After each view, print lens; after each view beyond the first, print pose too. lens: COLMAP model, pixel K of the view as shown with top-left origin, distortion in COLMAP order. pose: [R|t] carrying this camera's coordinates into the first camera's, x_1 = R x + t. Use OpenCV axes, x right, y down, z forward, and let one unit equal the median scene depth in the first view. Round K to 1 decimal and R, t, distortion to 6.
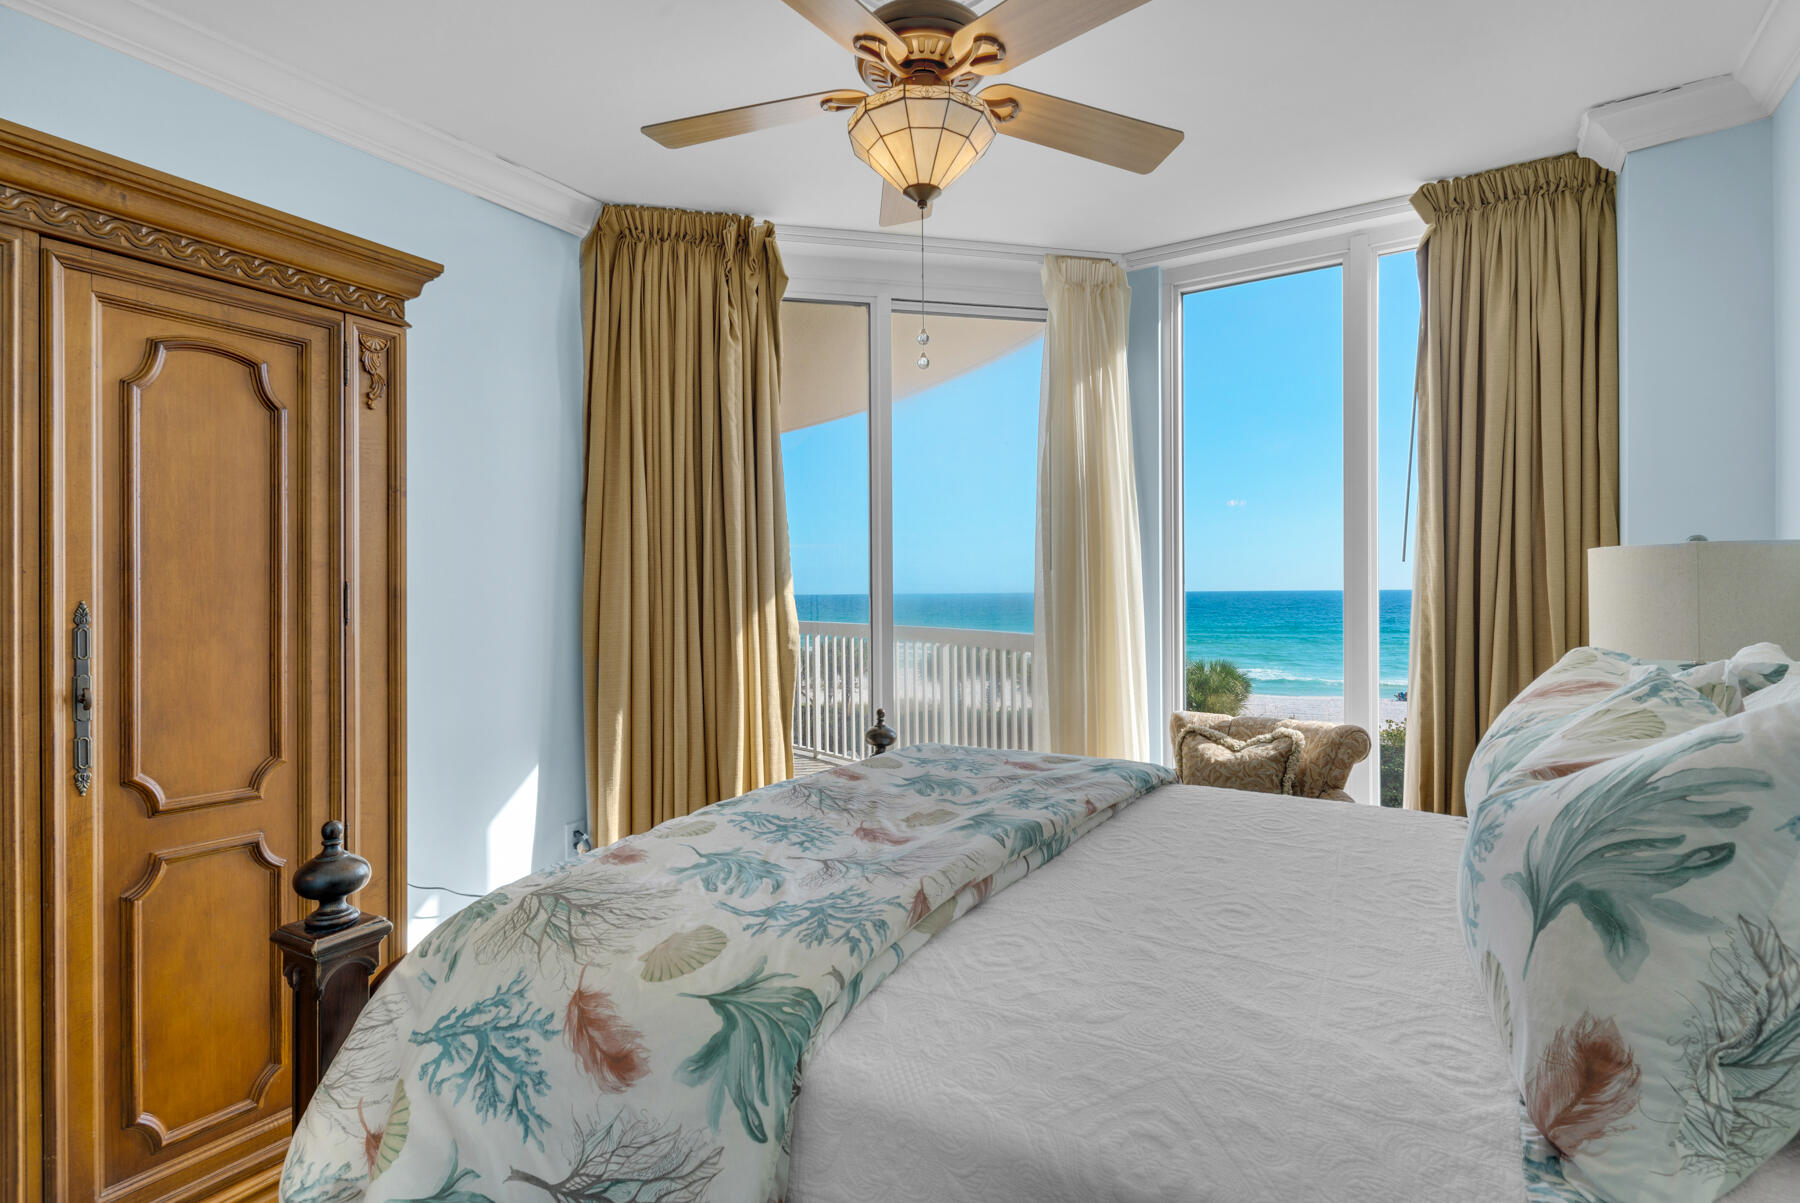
lens RADIAL K [[865.8, 0, 903.0], [0, 865.8, 597.8], [0, 0, 1]] dist [0.002160, -0.002022]
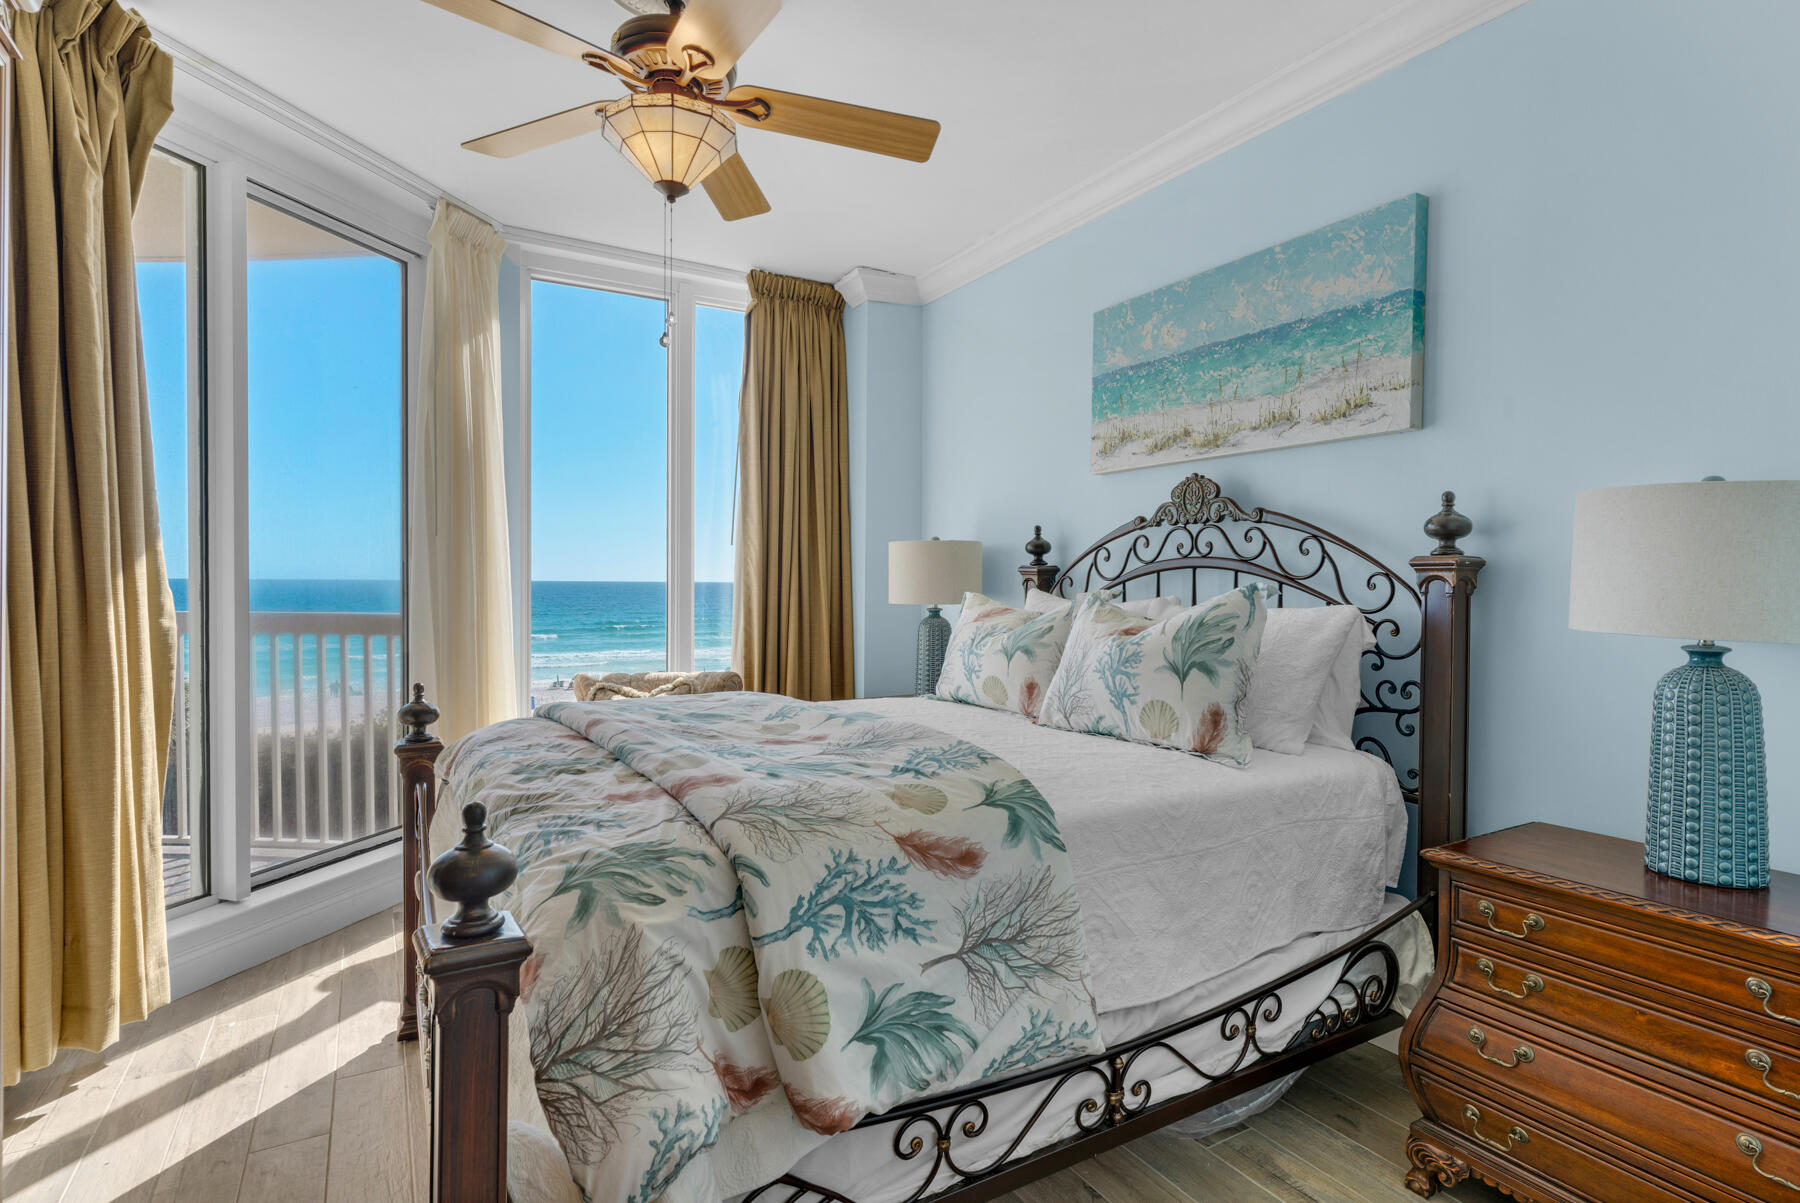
lens RADIAL K [[895.0, 0, 898.2], [0, 895.0, 606.7], [0, 0, 1]] dist [-0.003152, 0.001417]
pose [[0.467959, -0.014528, 0.883631, -1.538111], [-0.004151, 0.999818, 0.018637, 0.079068], [-0.883741, -0.012389, 0.467813, 0.365609]]
